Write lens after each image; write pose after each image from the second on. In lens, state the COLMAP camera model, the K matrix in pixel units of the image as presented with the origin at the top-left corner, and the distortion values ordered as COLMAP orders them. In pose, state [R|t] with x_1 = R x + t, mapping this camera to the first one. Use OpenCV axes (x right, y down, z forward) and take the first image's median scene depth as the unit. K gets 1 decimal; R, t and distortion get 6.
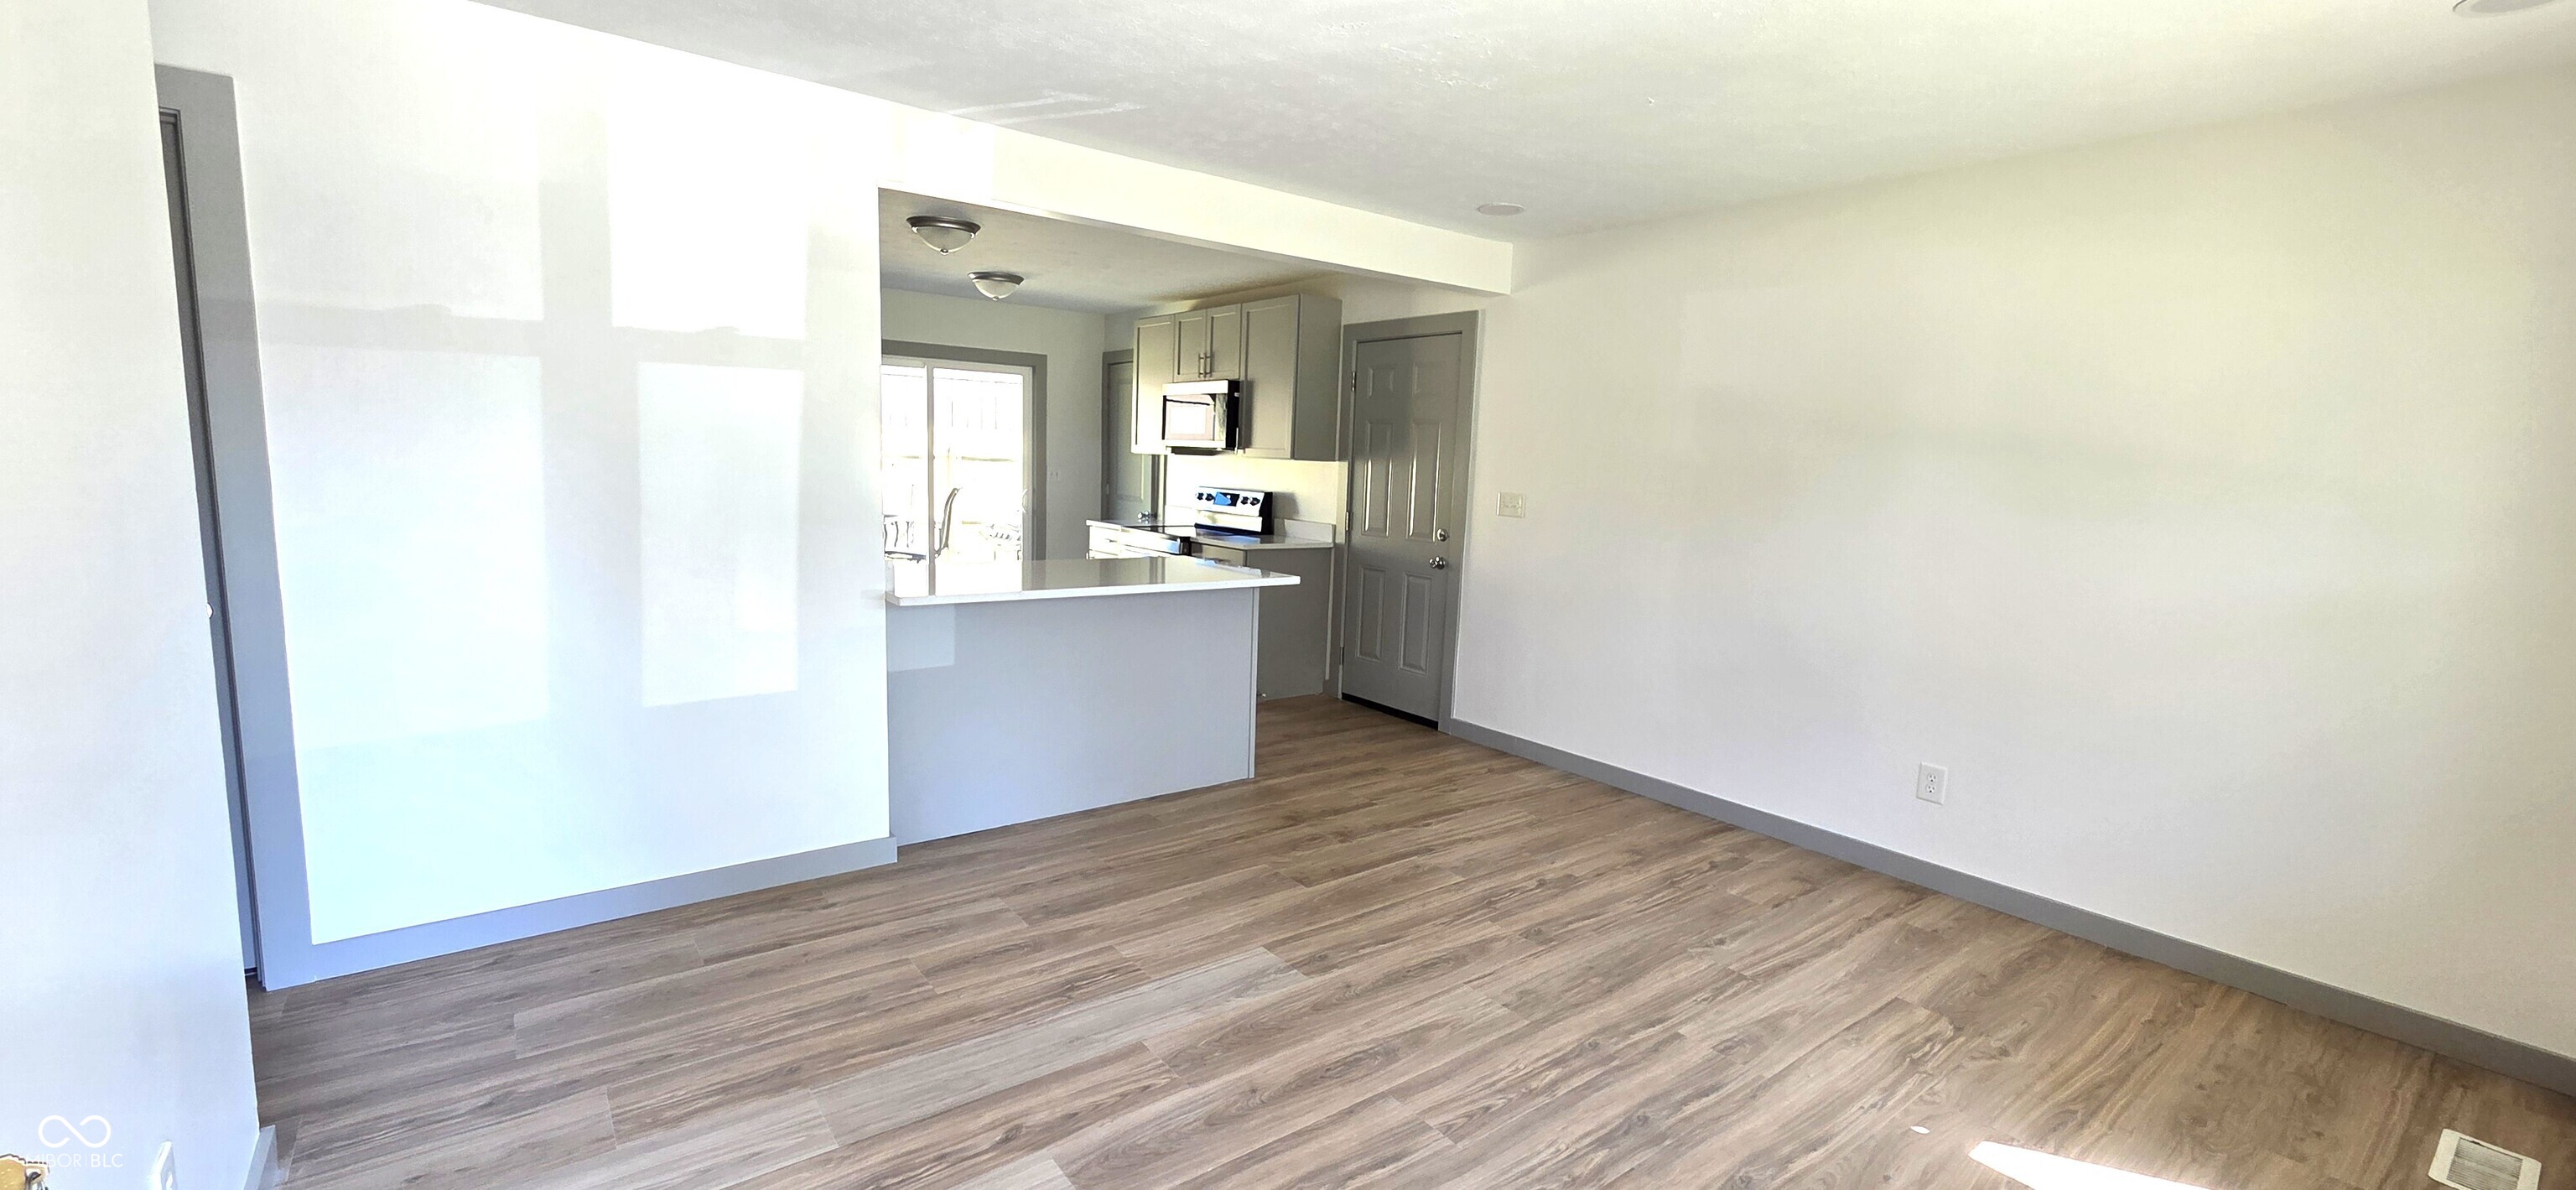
lens RADIAL K [[1058.7, 0, 1288.0], [0, 1058.7, 595.0], [0, 0, 1]] dist [0.001189, 0.000550]
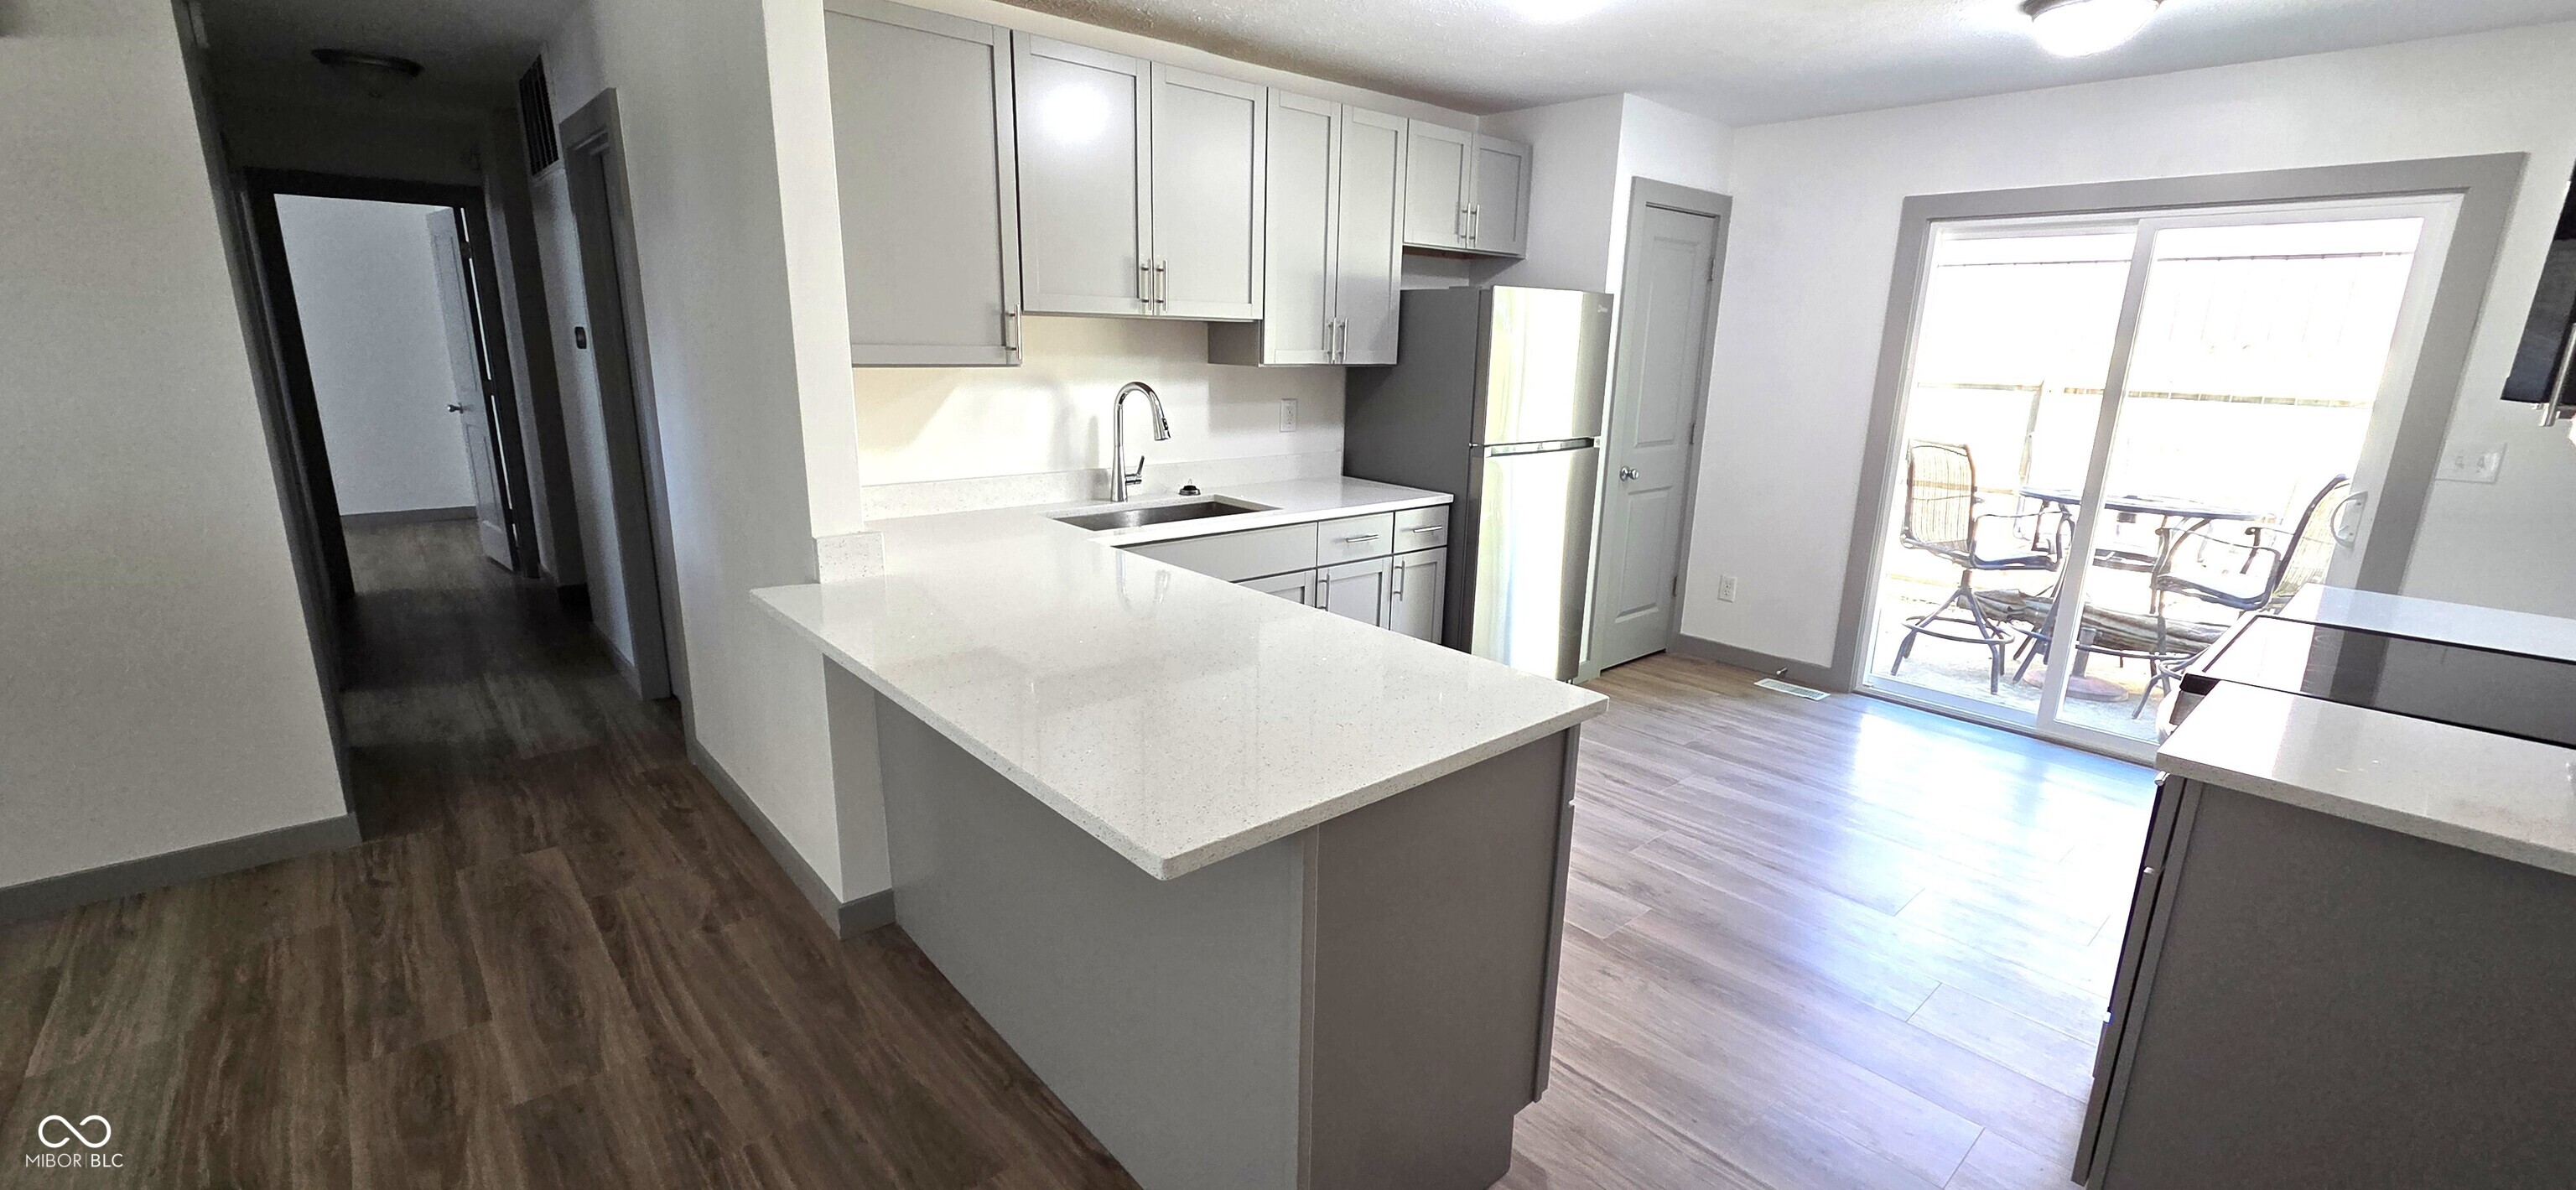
lens RADIAL K [[1058.7, 0, 1288.0], [0, 1058.7, 595.0], [0, 0, 1]] dist [0.001189, 0.000550]
pose [[0.071575, 0.204977, -0.976146, 0.393246], [-0.149609, 0.969791, 0.192672, -0.209084], [0.986151, 0.132250, 0.100079, 1.441016]]
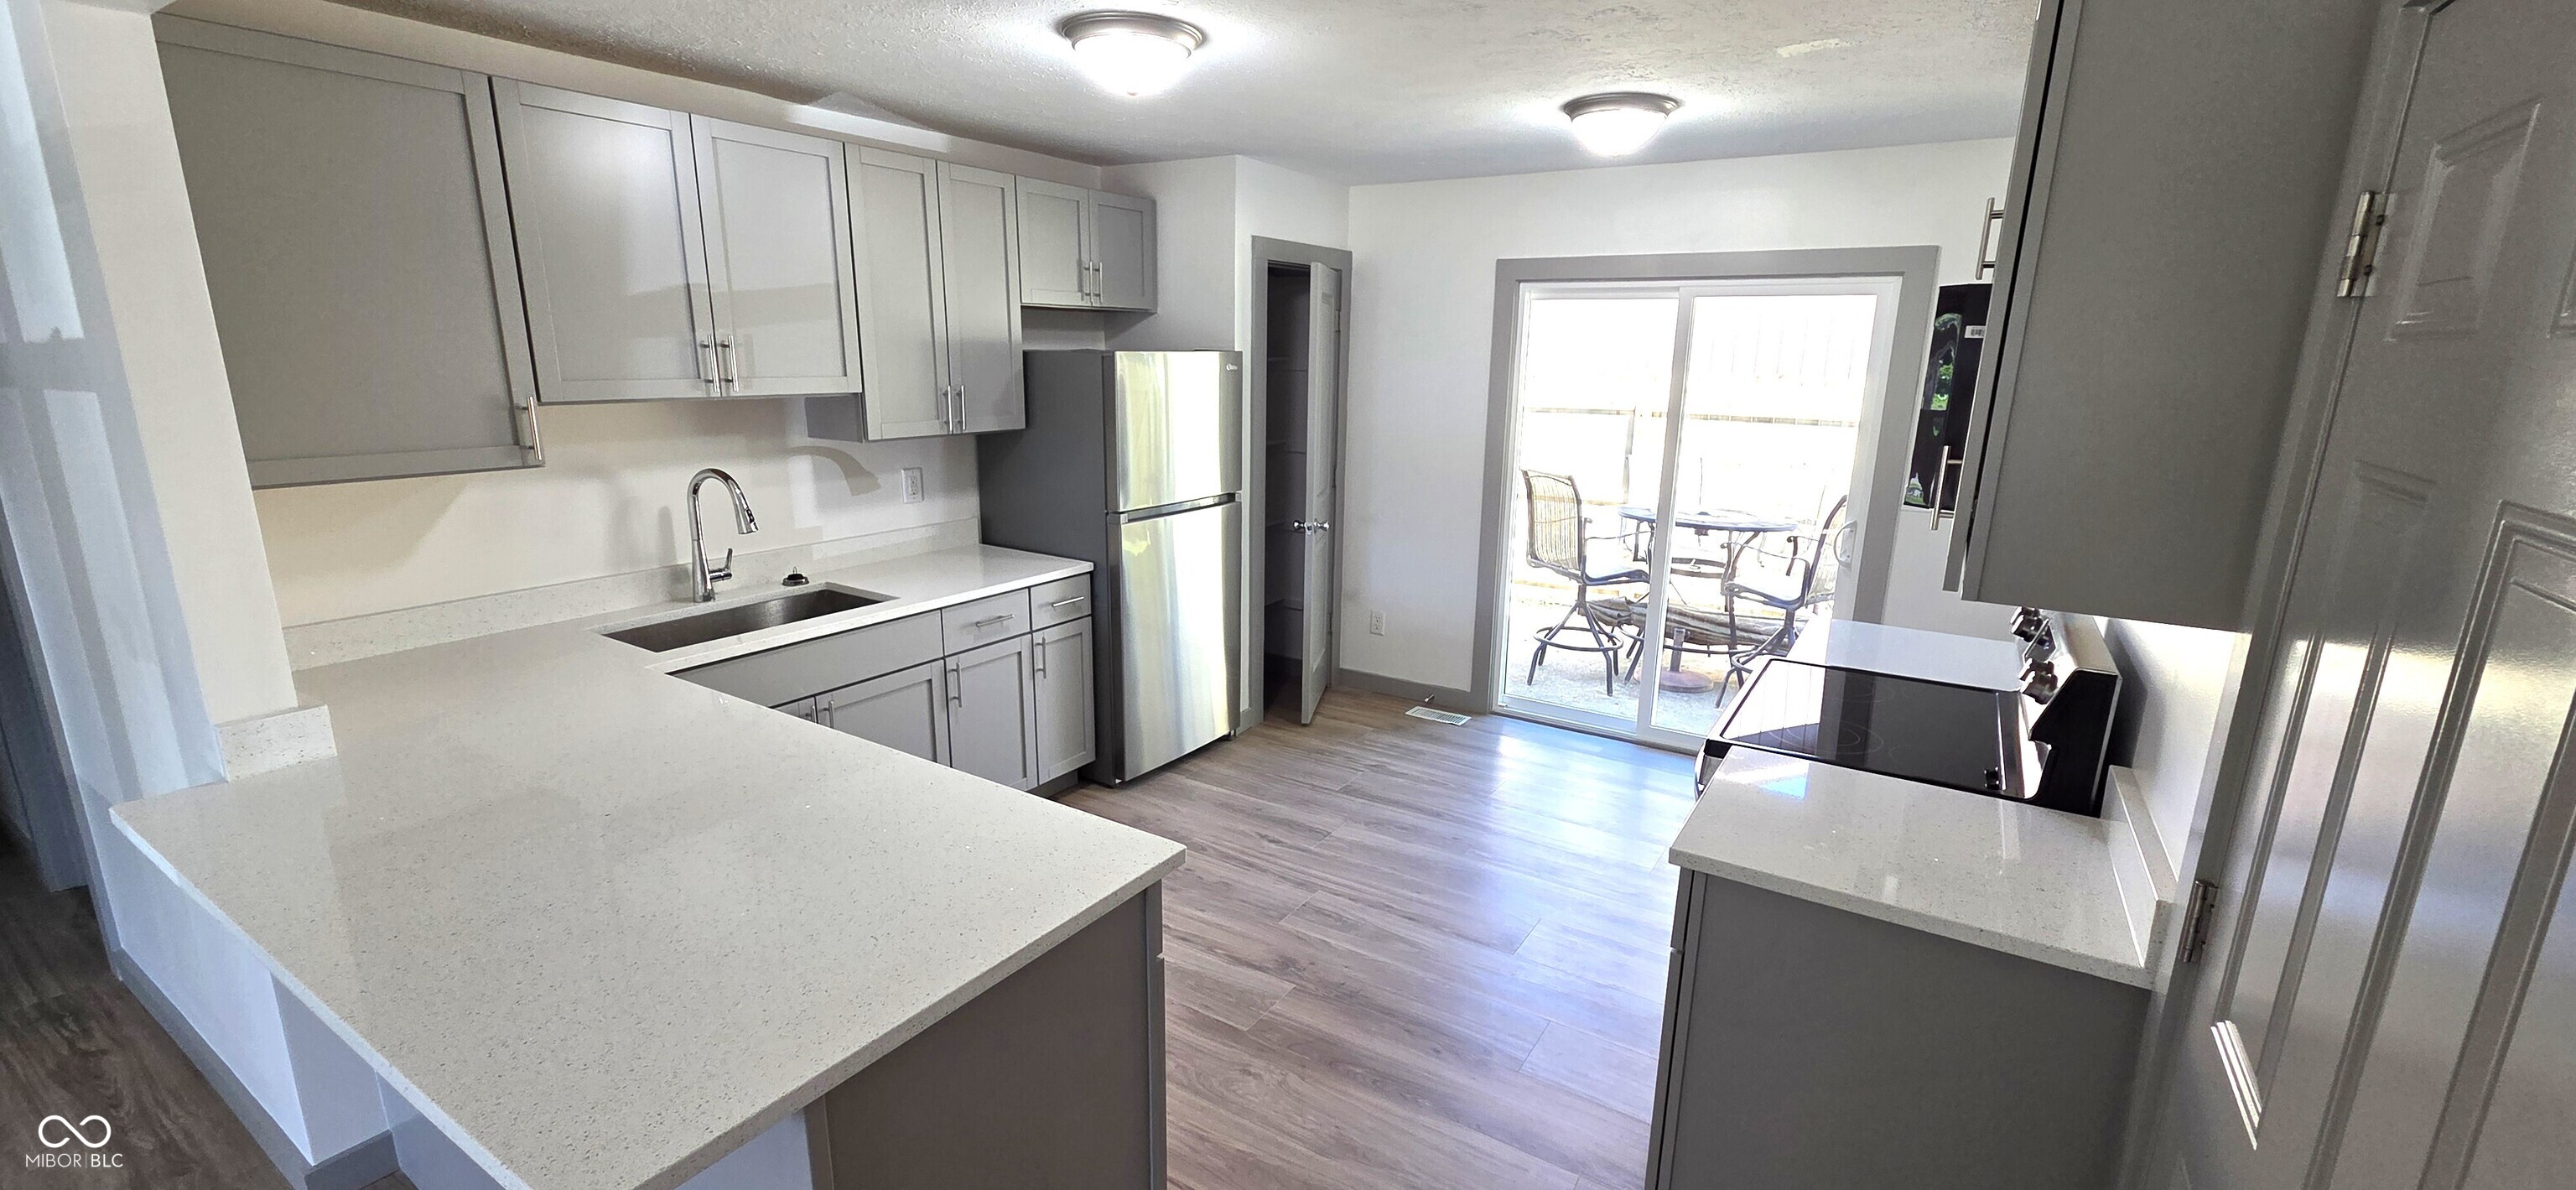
lens RADIAL K [[1046.8, 0, 1288.0], [0, 1046.8, 595.0], [0, 0, 1]] dist [0.000900, 0.000355]
pose [[0.340015, 0.187370, -0.921565, 0.347782], [-0.123728, 0.980345, 0.153671, -0.295780], [0.932245, 0.061773, 0.356515, 1.533163]]
